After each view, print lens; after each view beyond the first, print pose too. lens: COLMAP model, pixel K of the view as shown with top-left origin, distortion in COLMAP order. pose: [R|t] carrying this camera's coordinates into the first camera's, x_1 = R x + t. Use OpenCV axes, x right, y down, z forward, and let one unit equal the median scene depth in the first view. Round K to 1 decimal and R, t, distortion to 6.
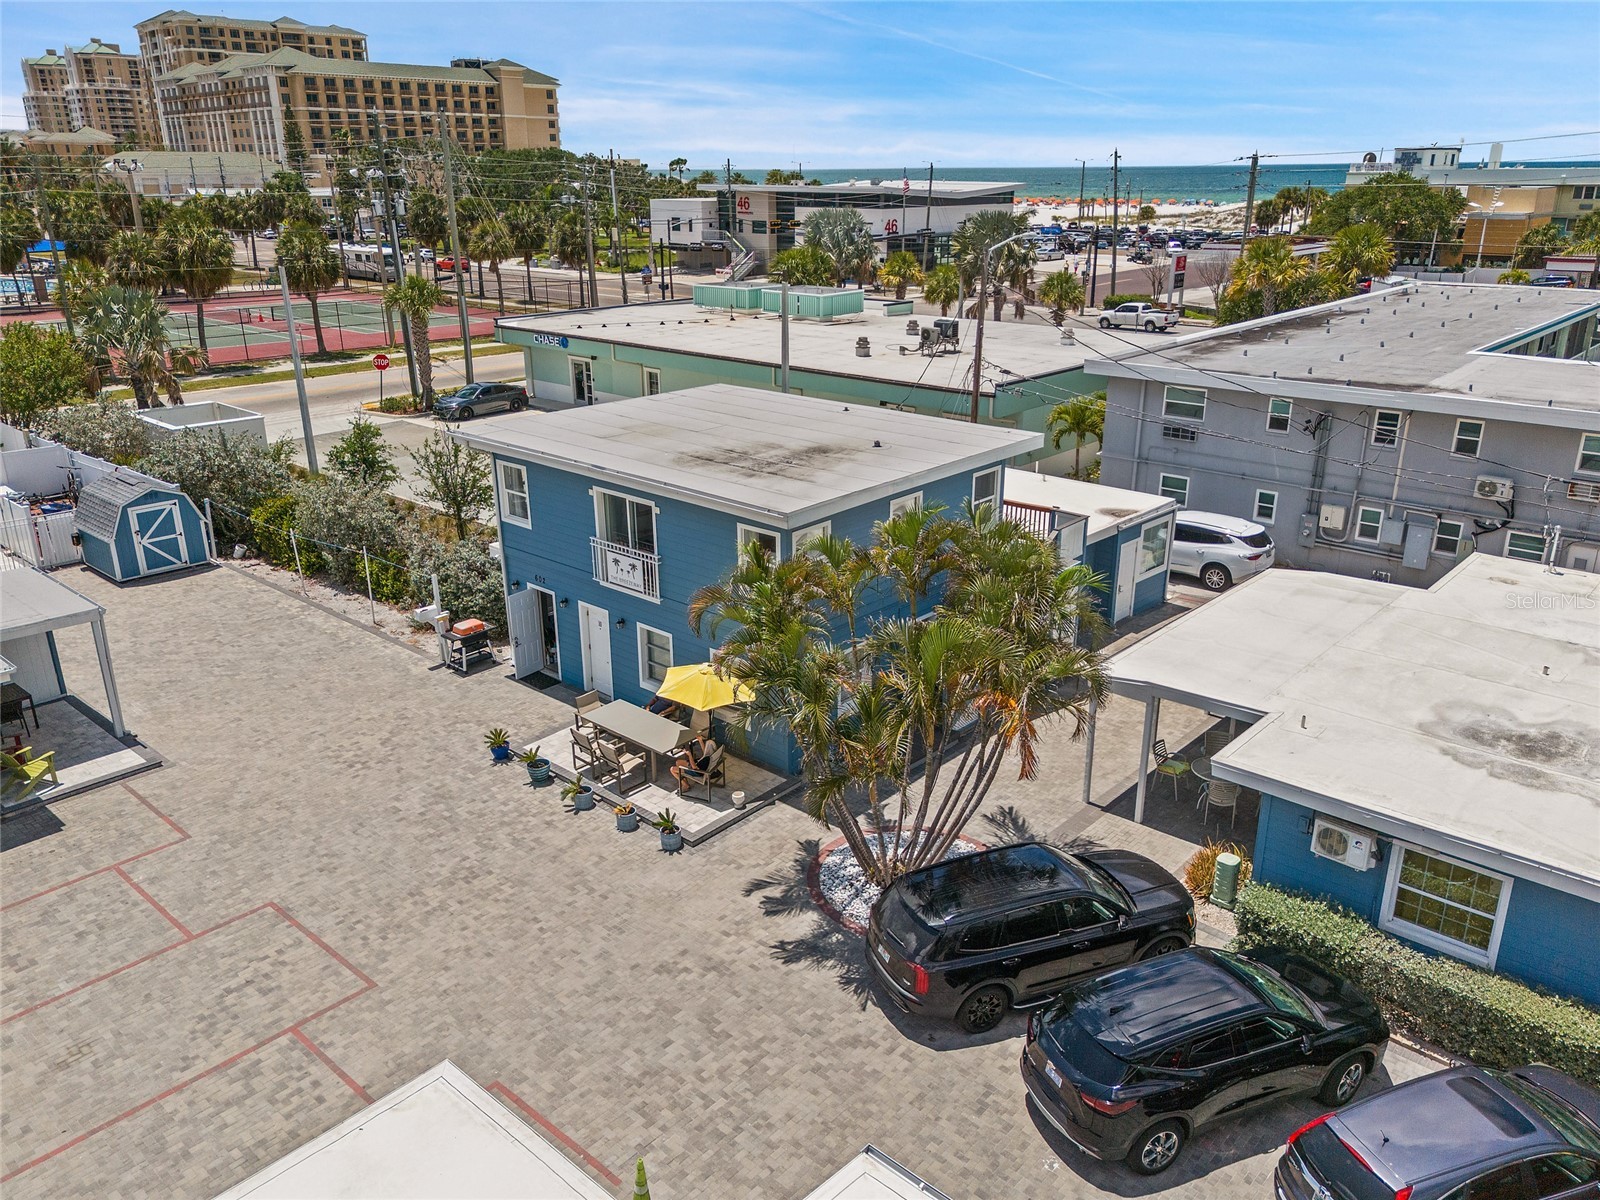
lens RADIAL K [[1211.0, 0, 800.0], [0, 1211.0, 600.0], [0, 0, 1]] dist [0.086832, -0.090569]
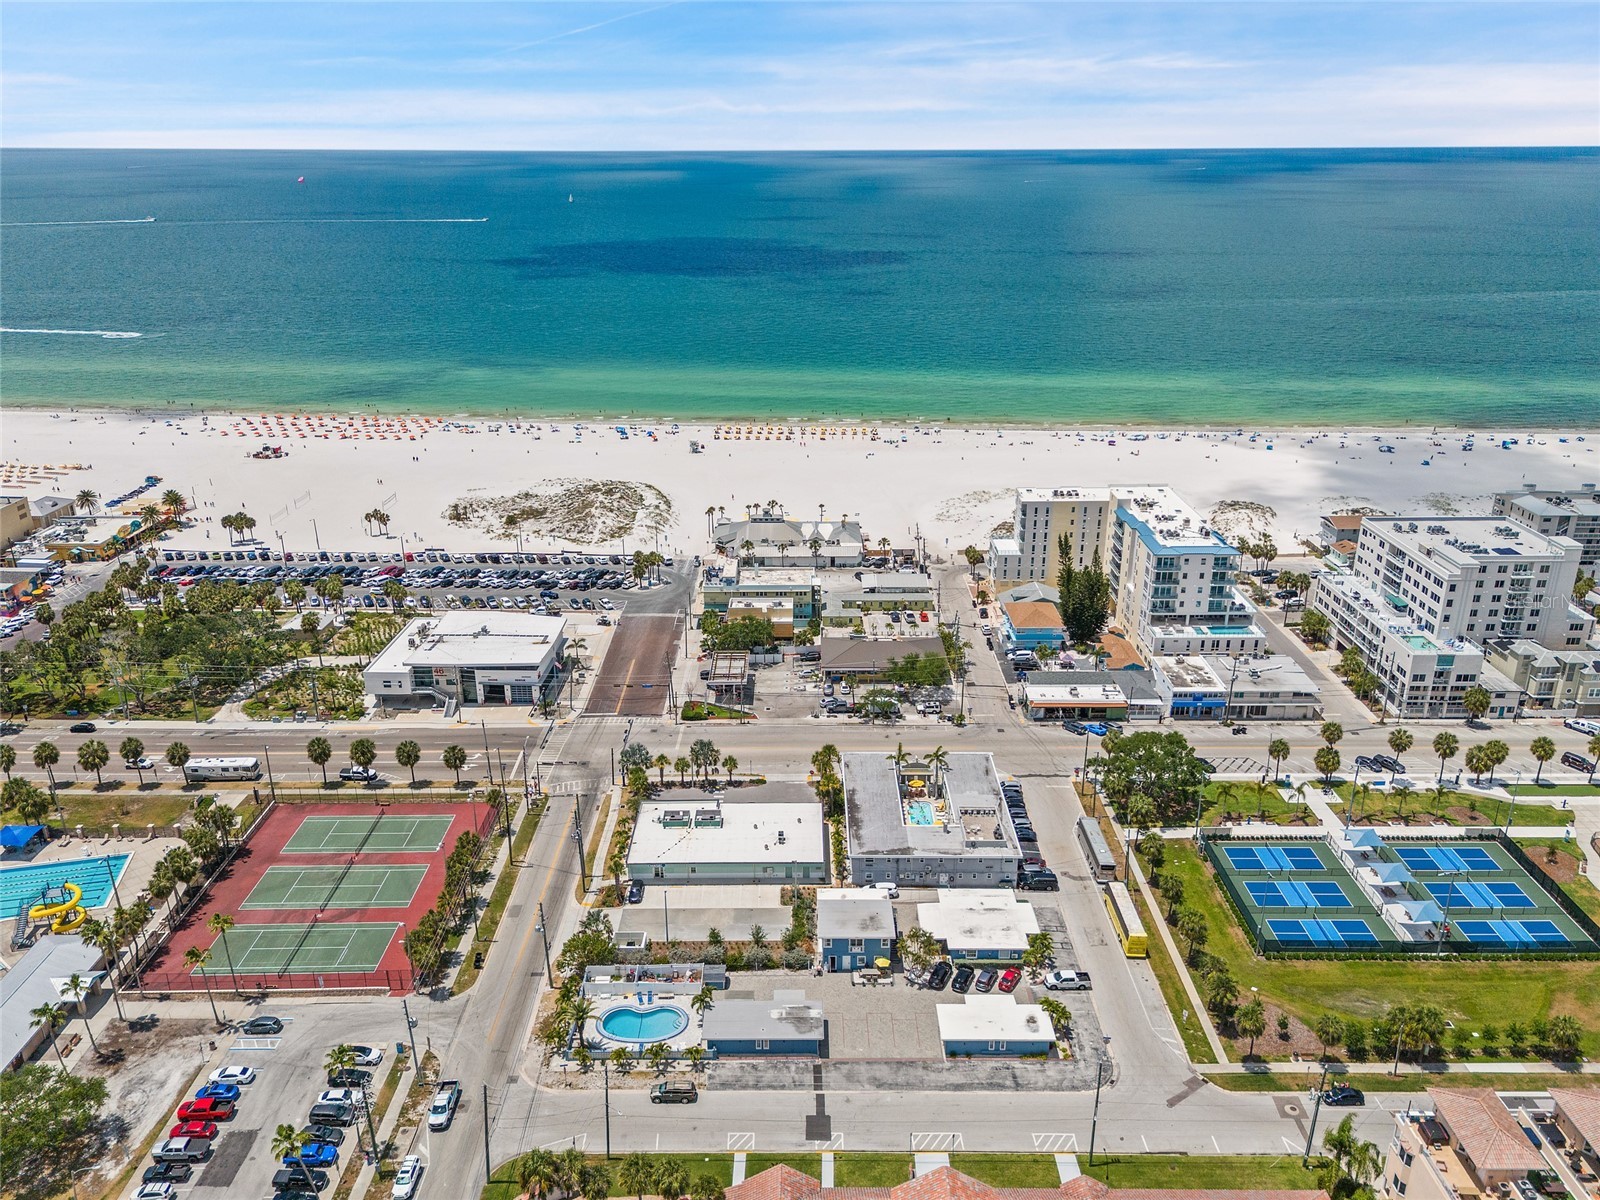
lens RADIAL K [[1211.0, 0, 800.0], [0, 1211.0, 600.0], [0, 0, 1]] dist [0.086832, -0.090569]
pose [[0.742762, -0.232306, 0.627964, -4.335814], [0.221445, 0.970333, 0.097034, -2.726832], [-0.631876, 0.066986, 0.772169, -4.253293]]
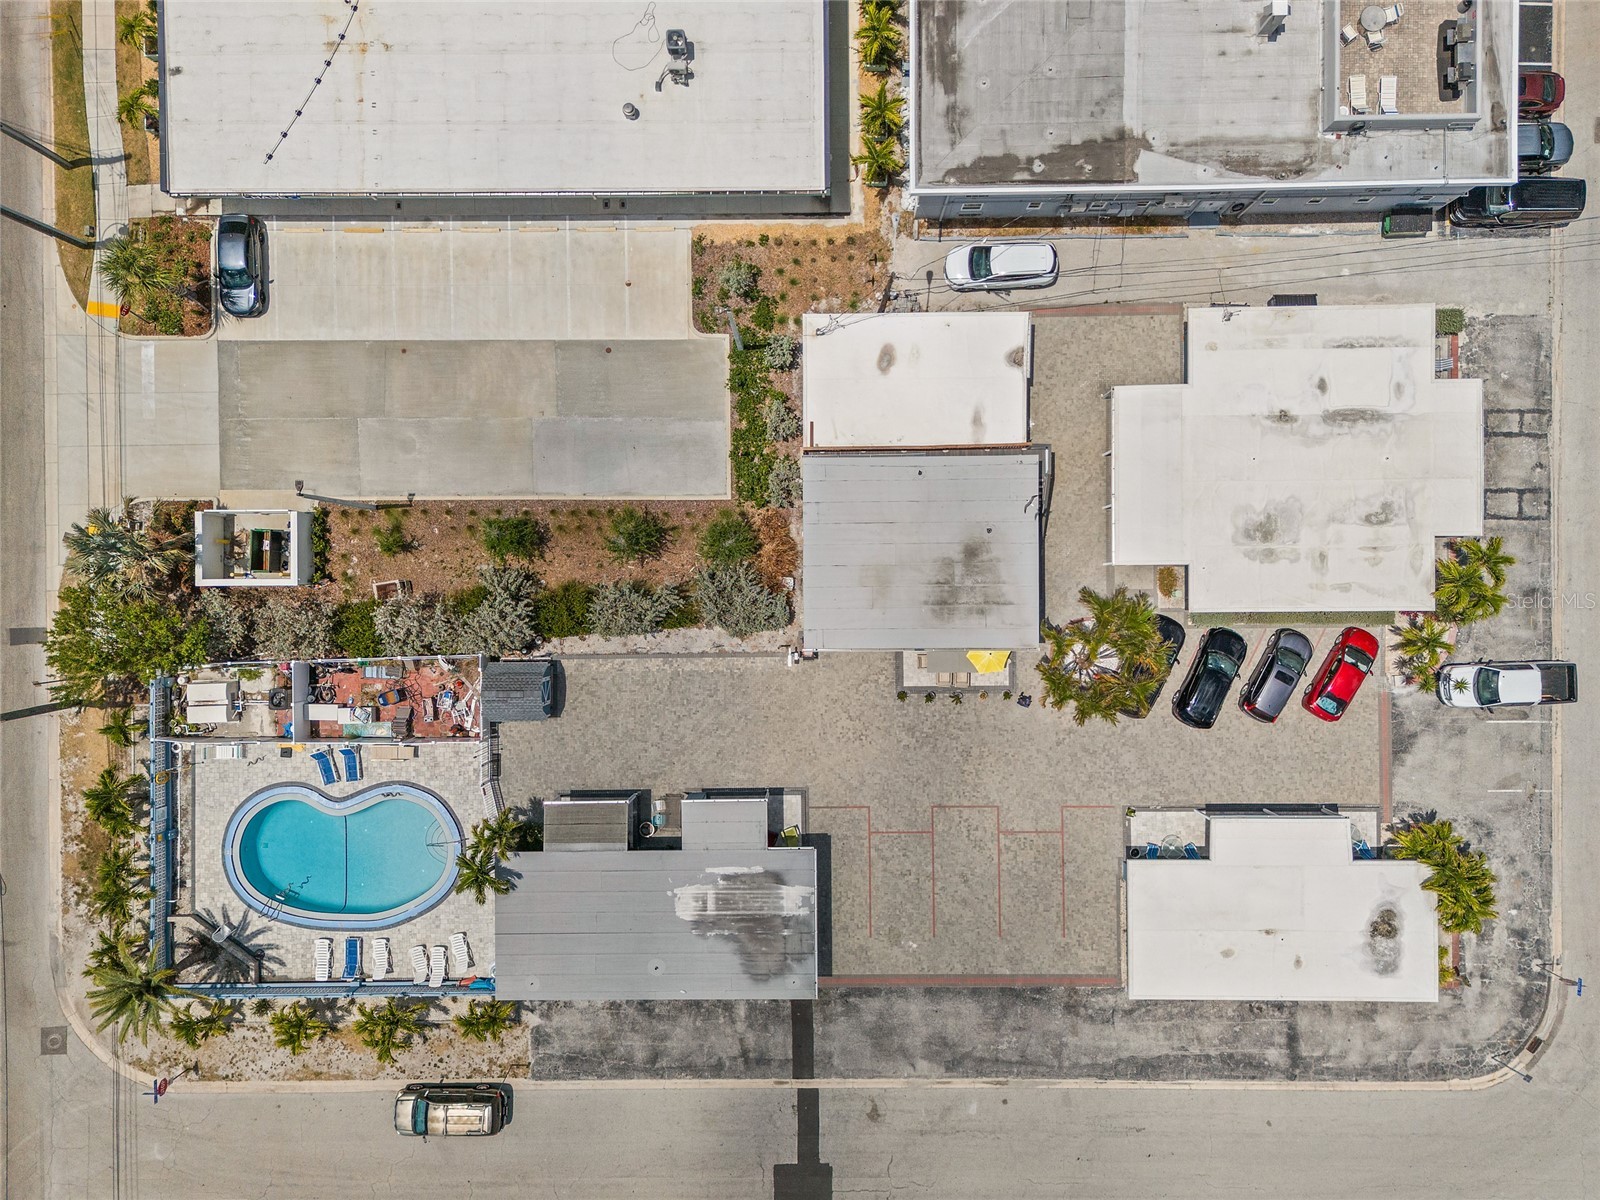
lens RADIAL K [[1211.0, 0, 800.0], [0, 1211.0, 600.0], [0, 0, 1]] dist [0.086832, -0.090569]
pose [[0.737404, -0.675237, -0.017020, -0.239787], [0.234433, 0.232222, 0.943988, -2.339838], [-0.633464, -0.700091, 0.329540, 0.502930]]
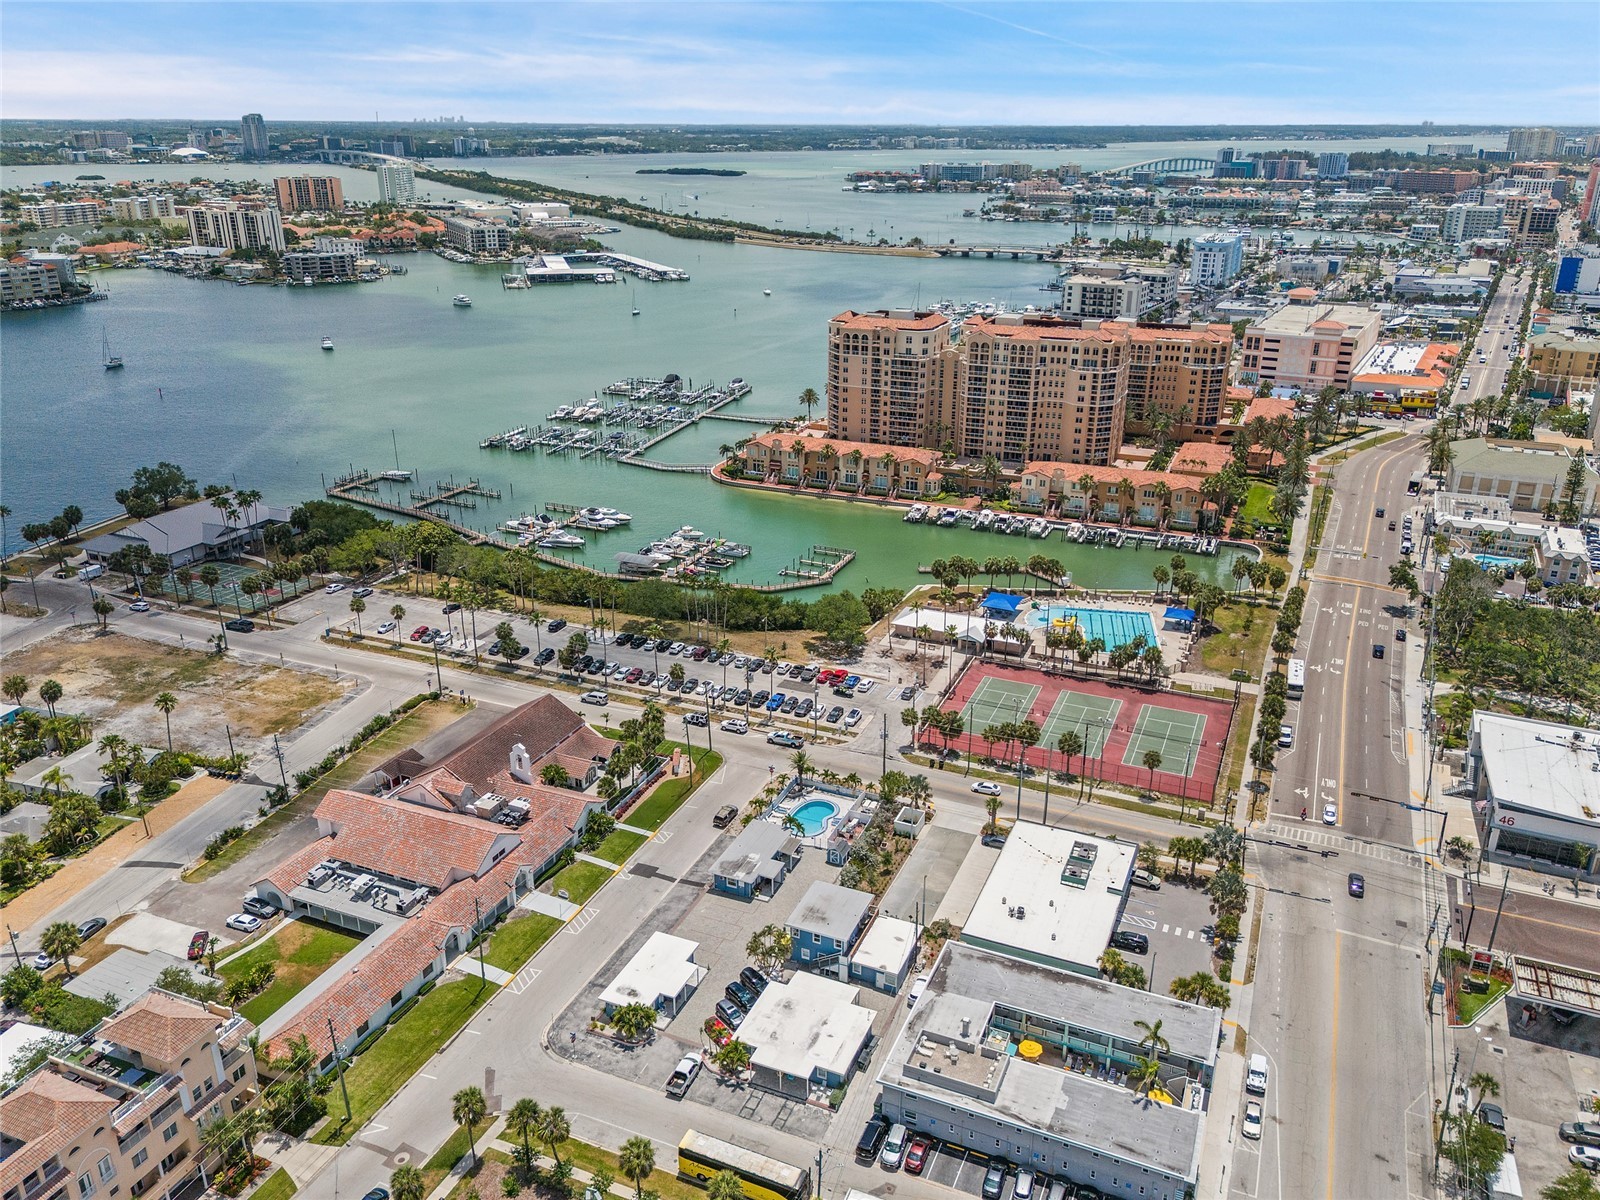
lens RADIAL K [[1211.0, 0, 800.0], [0, 1211.0, 600.0], [0, 0, 1]] dist [0.086832, -0.090569]
pose [[0.318138, 0.353135, -0.879821, 5.255402], [-0.317344, 0.914168, 0.252171, -3.387146], [0.893354, 0.198981, 0.402896, -2.051586]]
